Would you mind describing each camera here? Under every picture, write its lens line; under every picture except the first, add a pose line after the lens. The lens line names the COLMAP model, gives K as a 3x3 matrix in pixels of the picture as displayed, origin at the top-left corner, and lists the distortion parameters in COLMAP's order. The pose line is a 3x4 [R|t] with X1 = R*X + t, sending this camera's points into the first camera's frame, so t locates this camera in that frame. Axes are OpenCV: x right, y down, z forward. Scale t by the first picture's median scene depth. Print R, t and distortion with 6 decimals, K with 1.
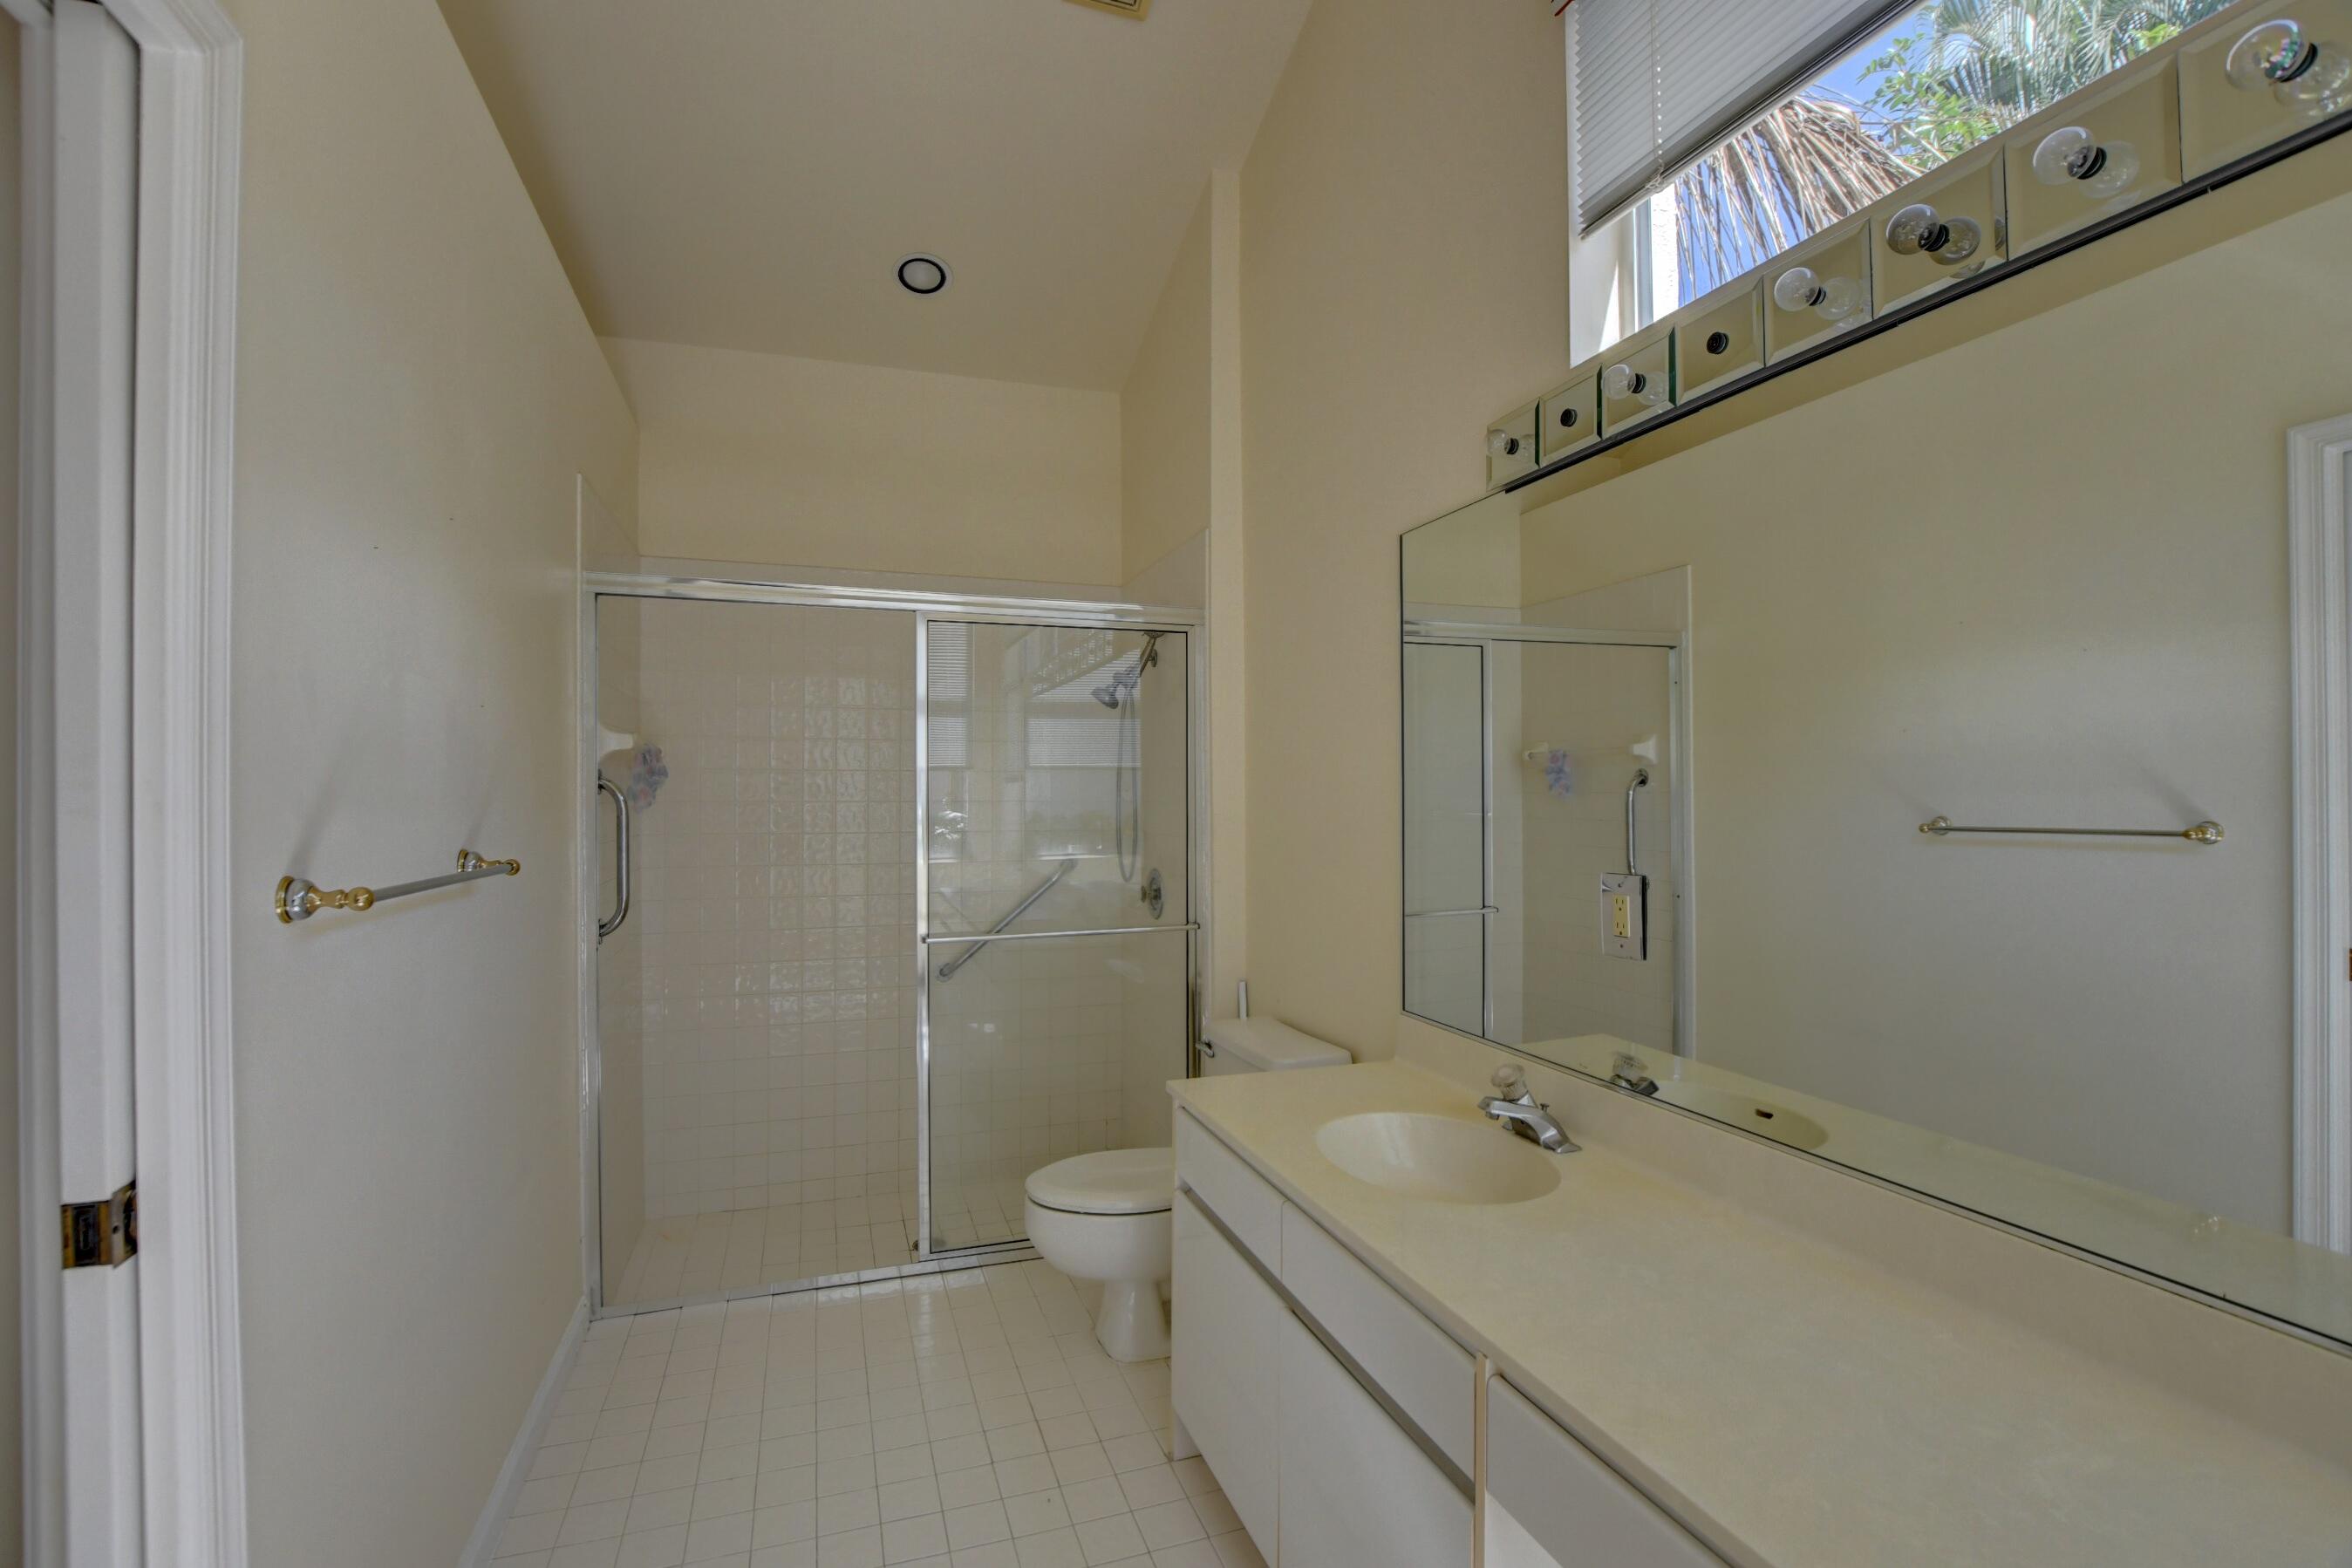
lens RADIAL K [[1047.8, 0, 1184.9], [0, 1047.8, 789.2], [0, 0, 1]] dist [-0.005218, -0.000326]
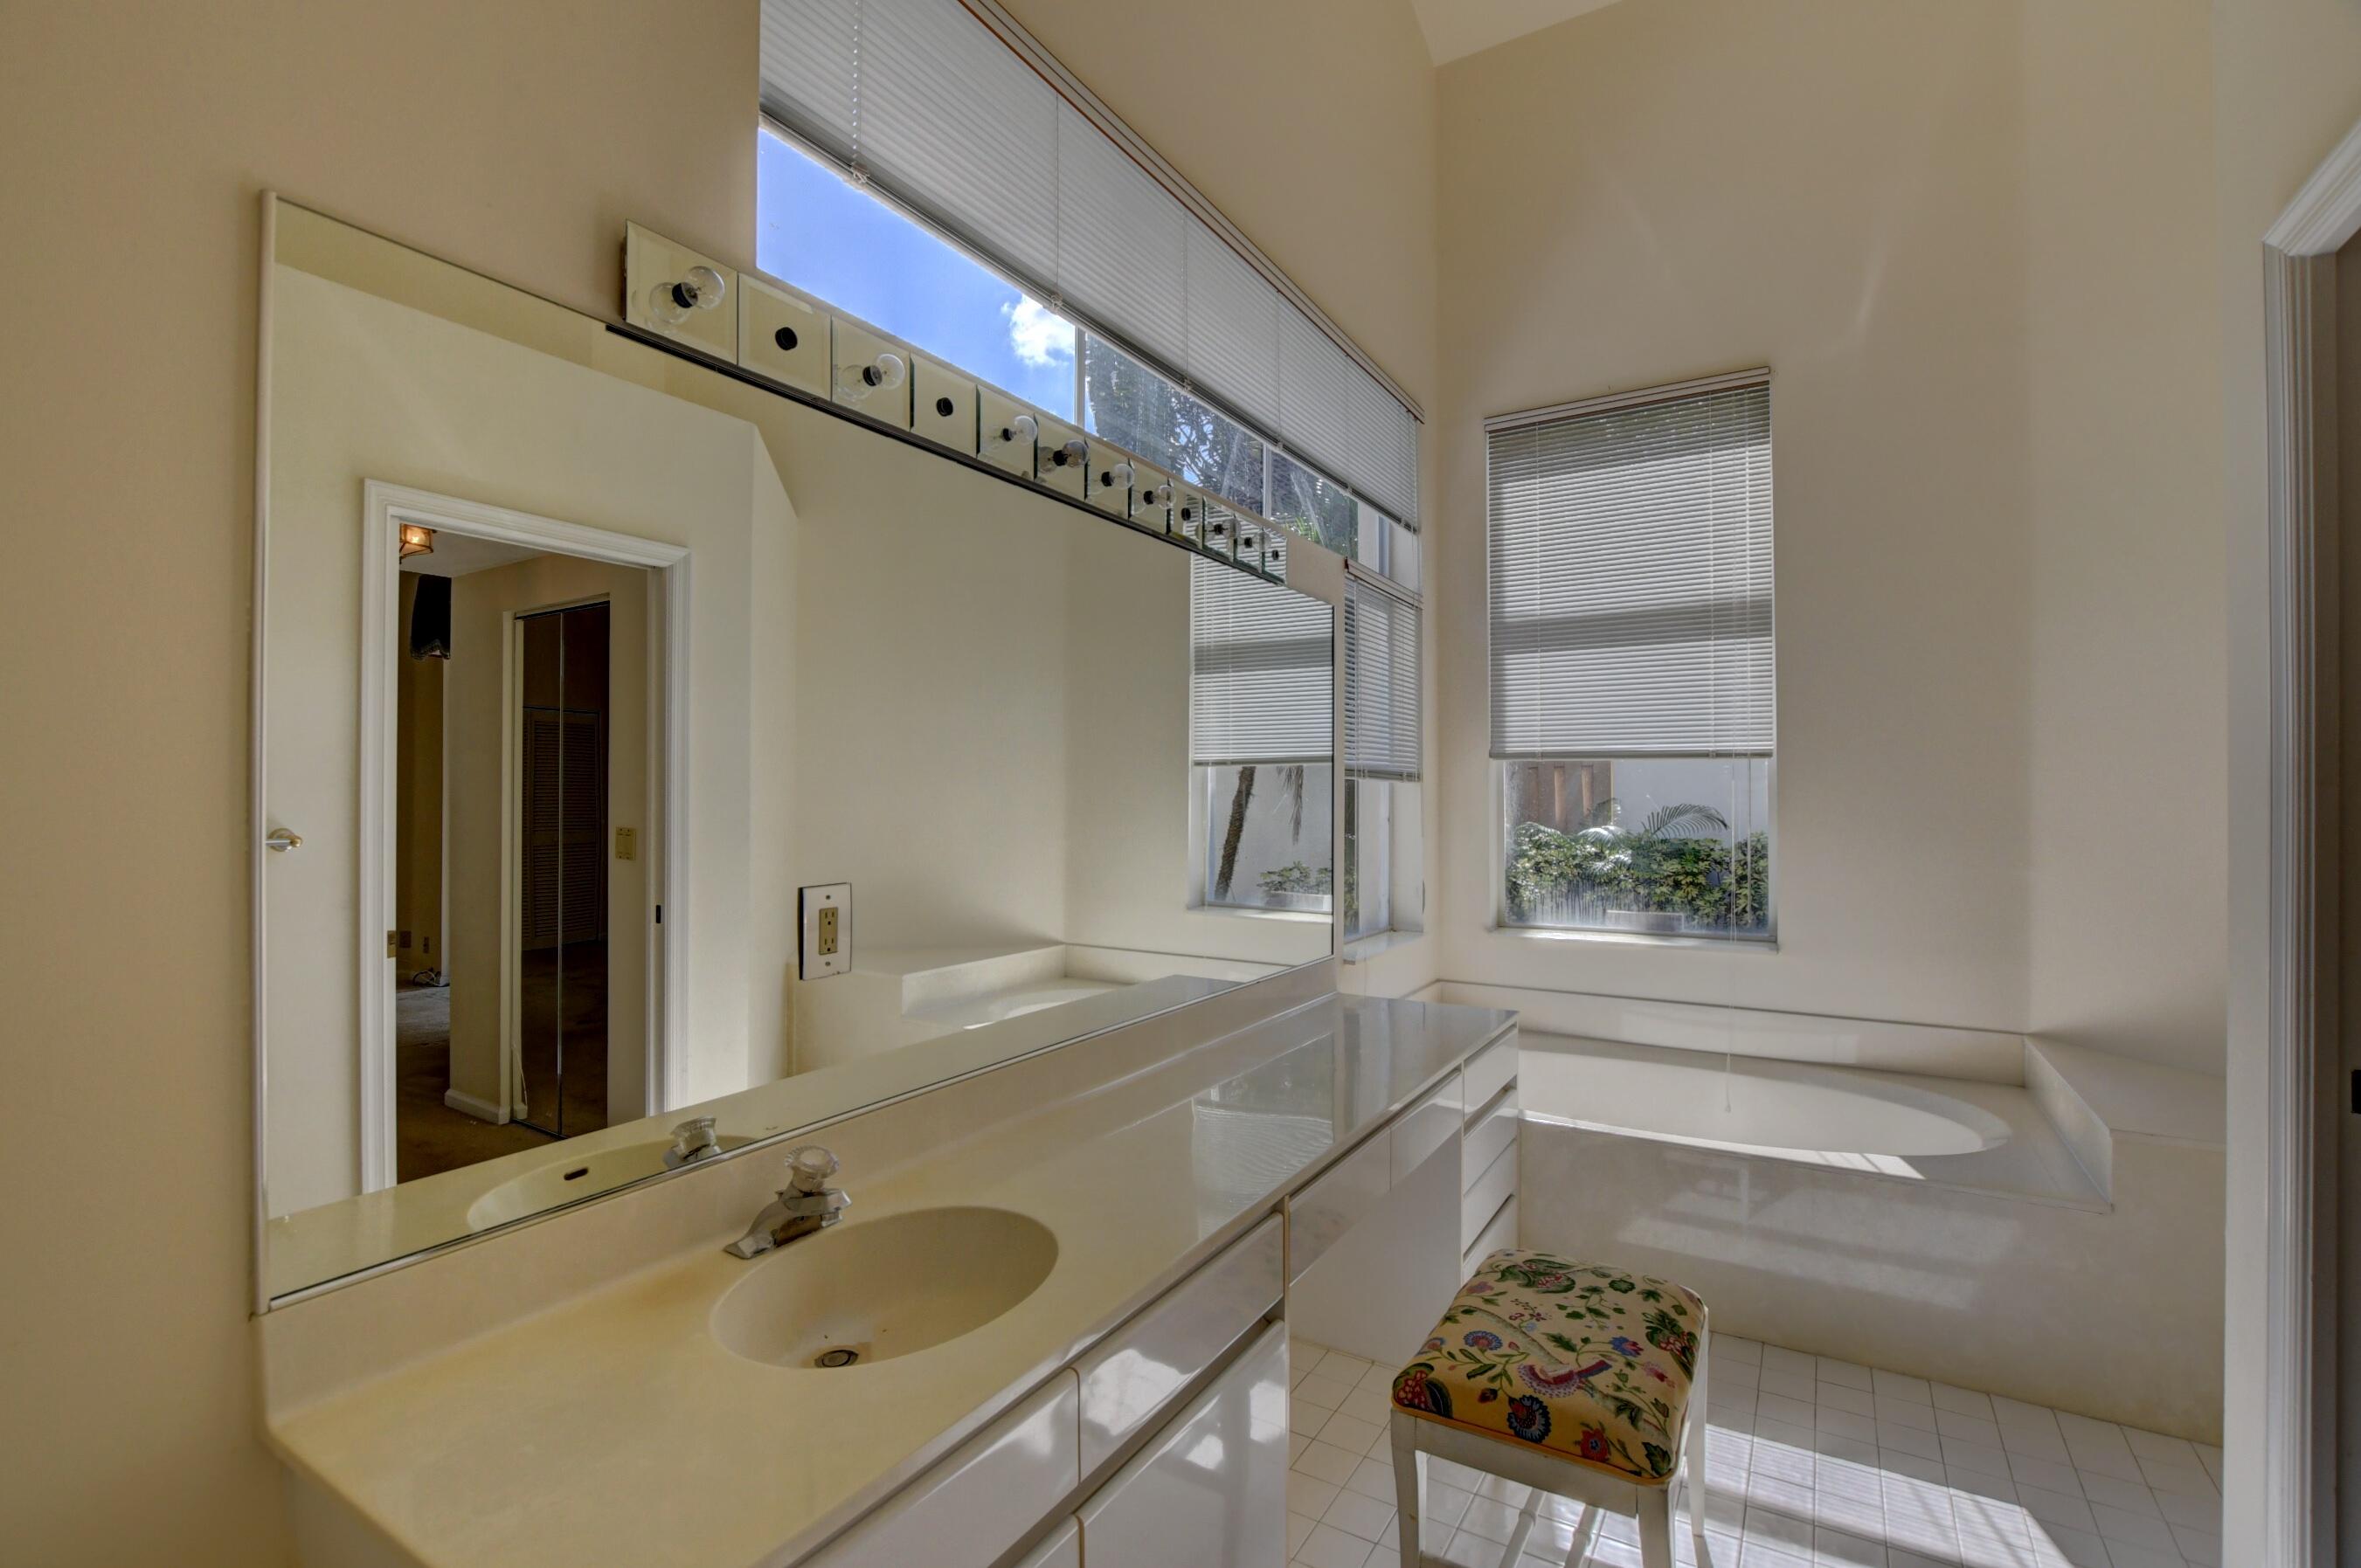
lens RADIAL K [[1051.7, 0, 1189.4], [0, 1051.7, 789.2], [0, 0, 1]] dist [-0.005218, -0.000326]
pose [[-0.626034, 0.007623, 0.779758, -0.488891], [0.001074, 0.999960, -0.008913, 0.005935], [-0.779795, -0.004742, -0.626017, 1.311053]]
